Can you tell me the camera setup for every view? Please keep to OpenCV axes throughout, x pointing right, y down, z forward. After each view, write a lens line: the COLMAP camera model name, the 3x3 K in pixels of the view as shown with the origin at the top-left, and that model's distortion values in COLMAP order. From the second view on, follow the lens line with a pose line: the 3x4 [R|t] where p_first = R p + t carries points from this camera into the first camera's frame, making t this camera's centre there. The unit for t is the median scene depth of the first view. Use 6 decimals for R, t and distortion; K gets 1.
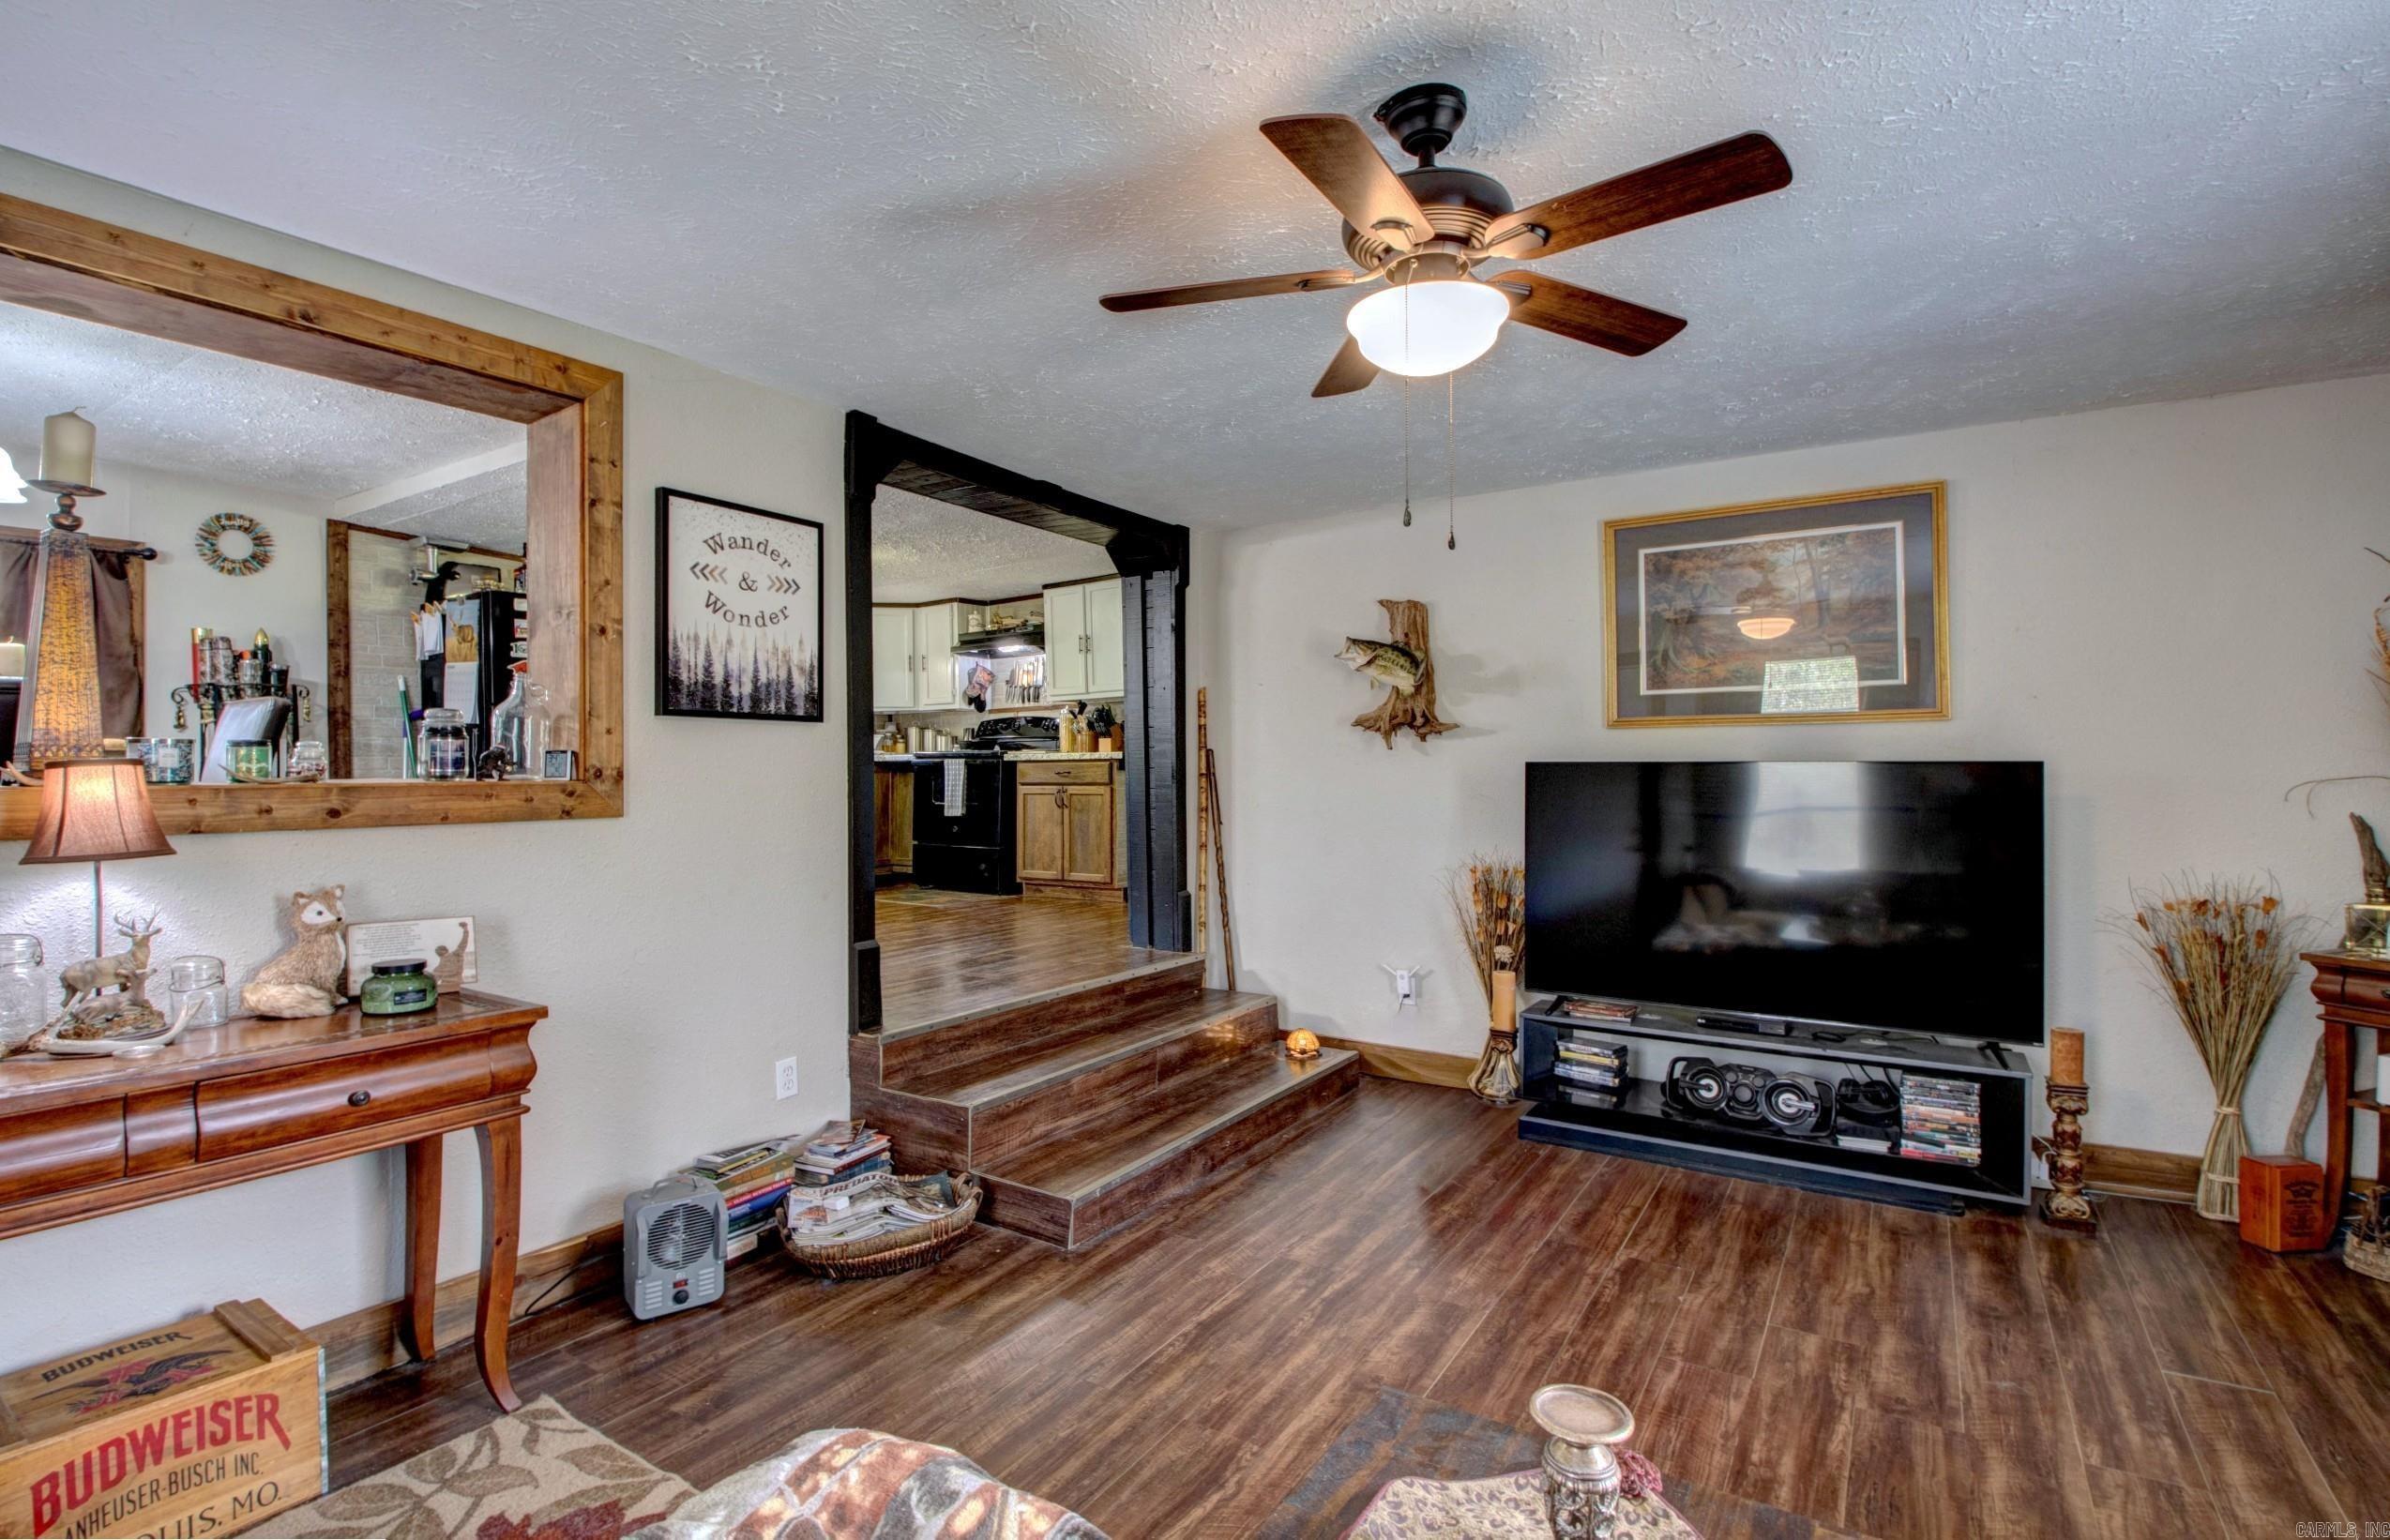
lens RADIAL K [[1094.6, 0, 1179.3], [0, 1094.6, 767.4], [0, 0, 1]] dist [-0.003509, -0.020762]
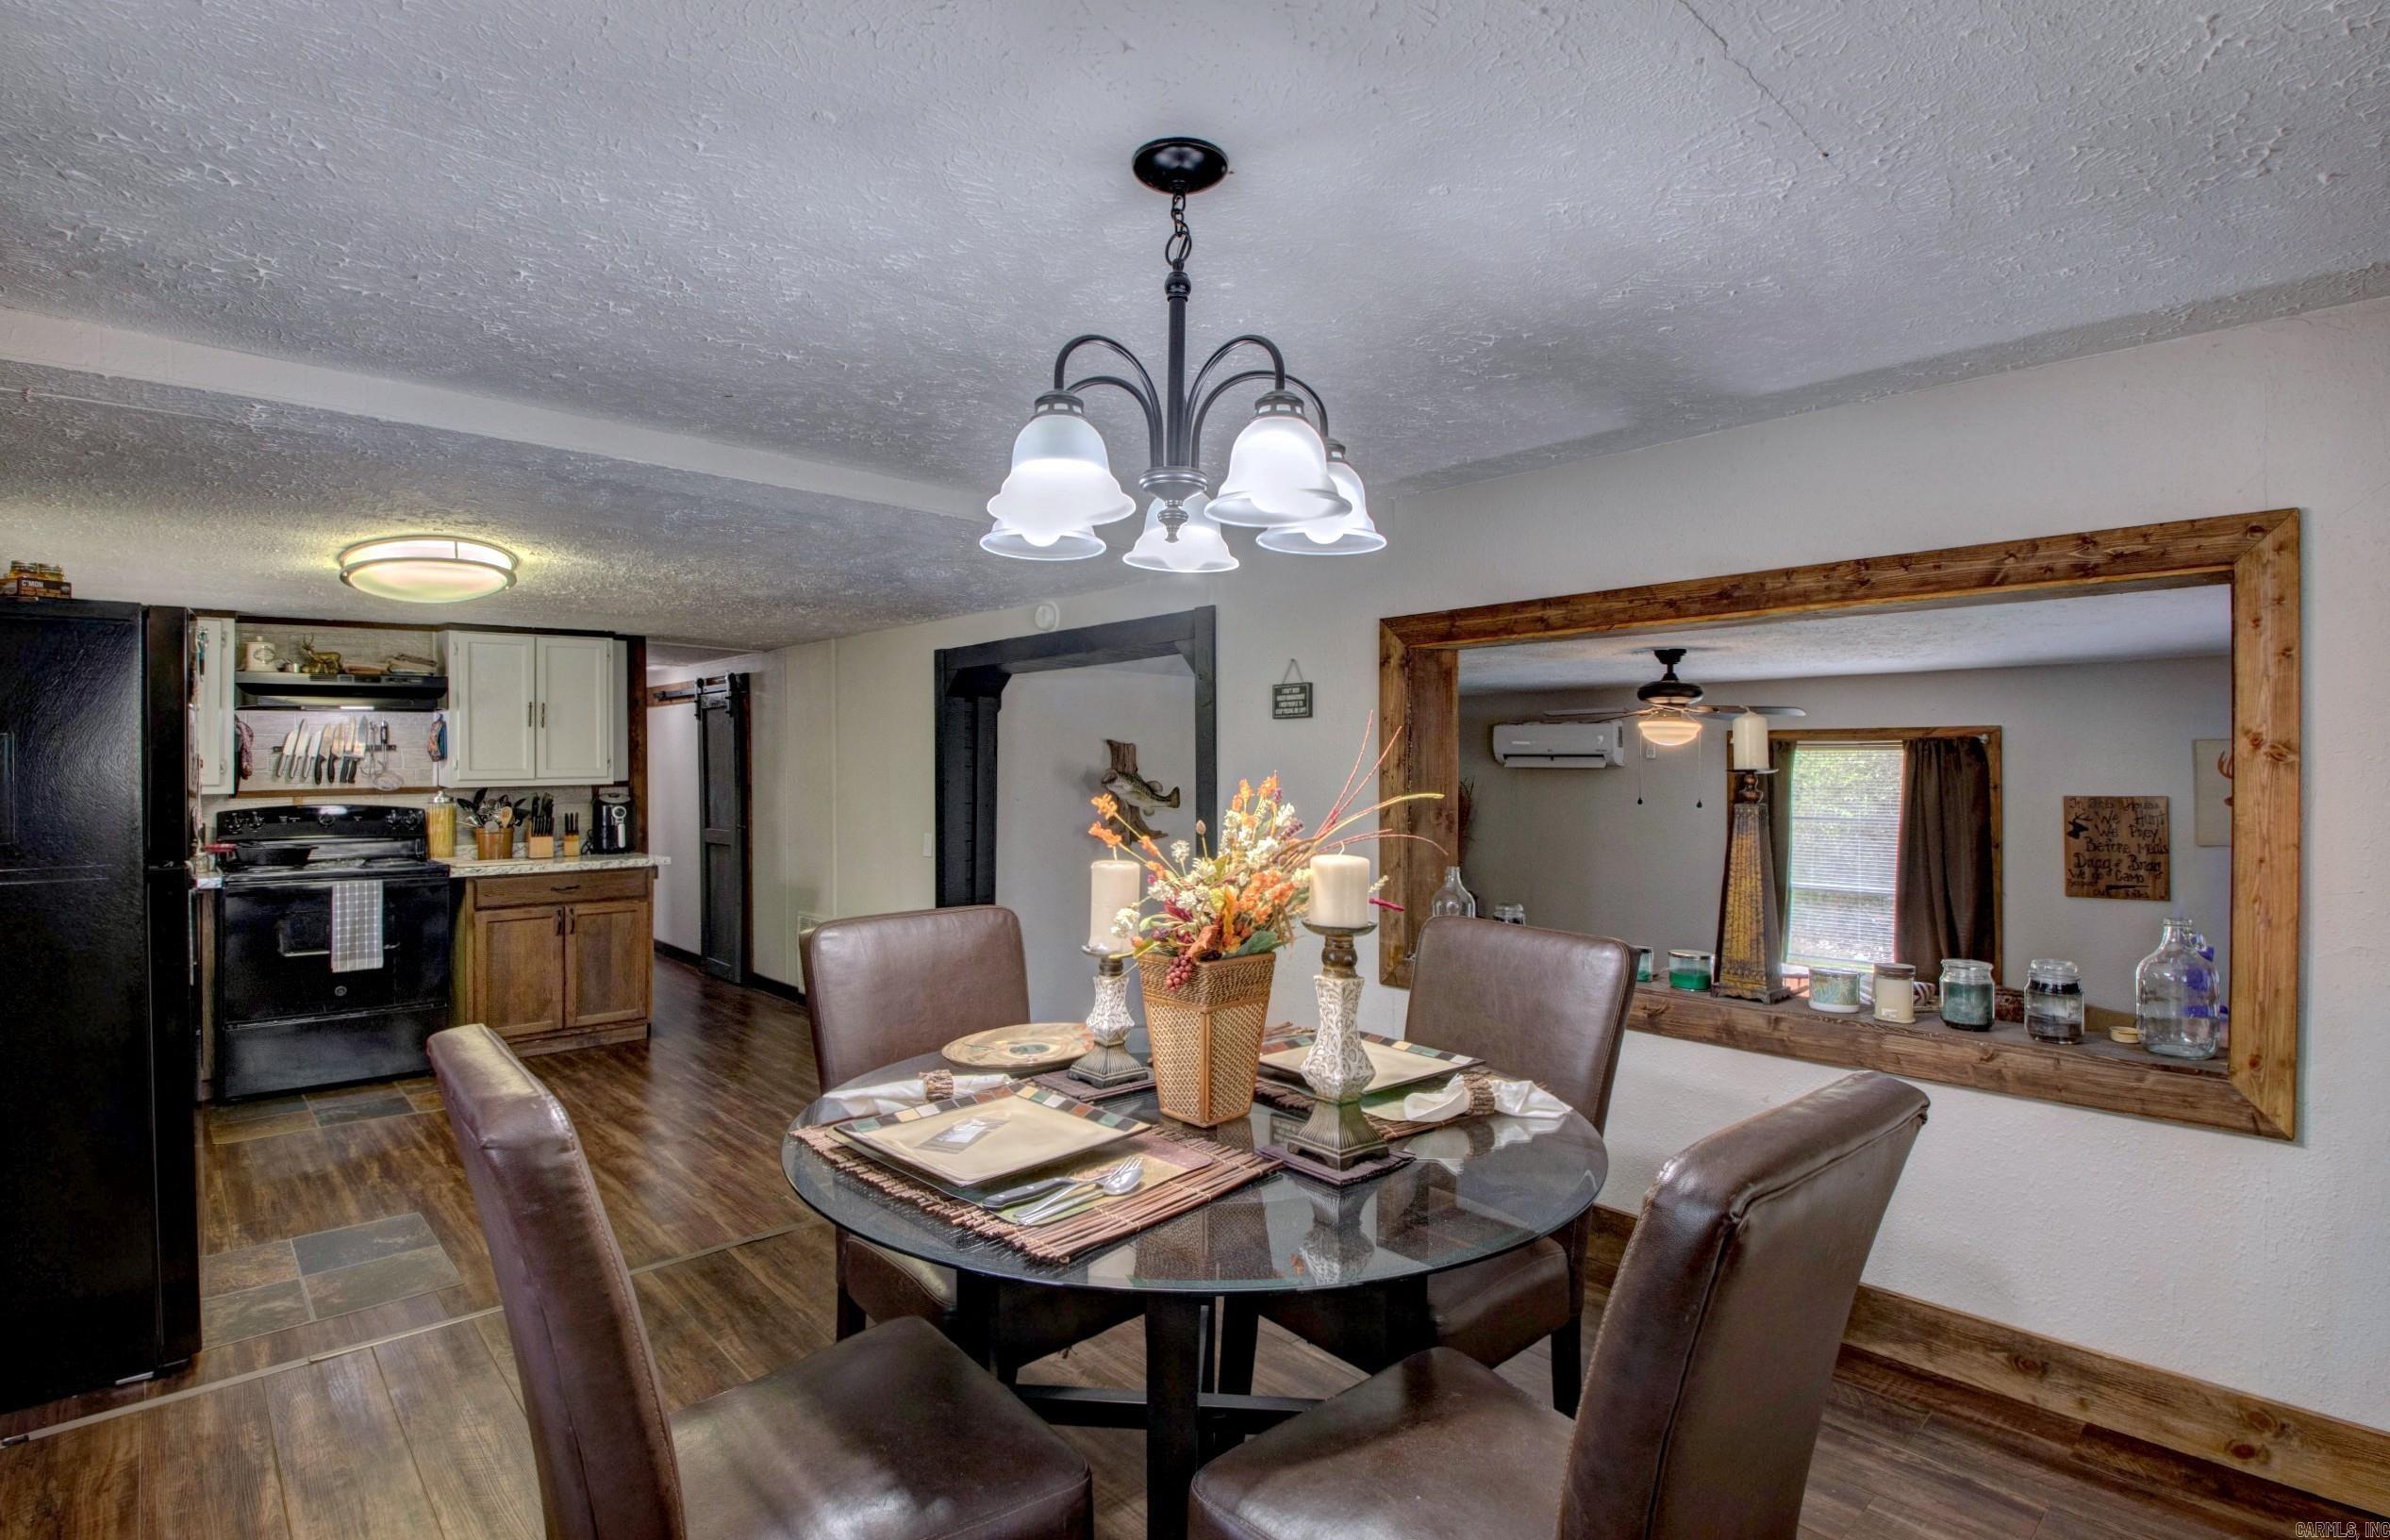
lens RADIAL K [[1101.4, 0, 1265.3], [0, 1101.4, 761.8], [0, 0, 1]] dist [-0.012158, -0.000252]
pose [[0.255250, 0.014981, 0.966759, -0.654223], [-0.003812, 0.999888, -0.014488, -0.066648], [-0.966868, 0.000013, 0.255279, 0.298956]]
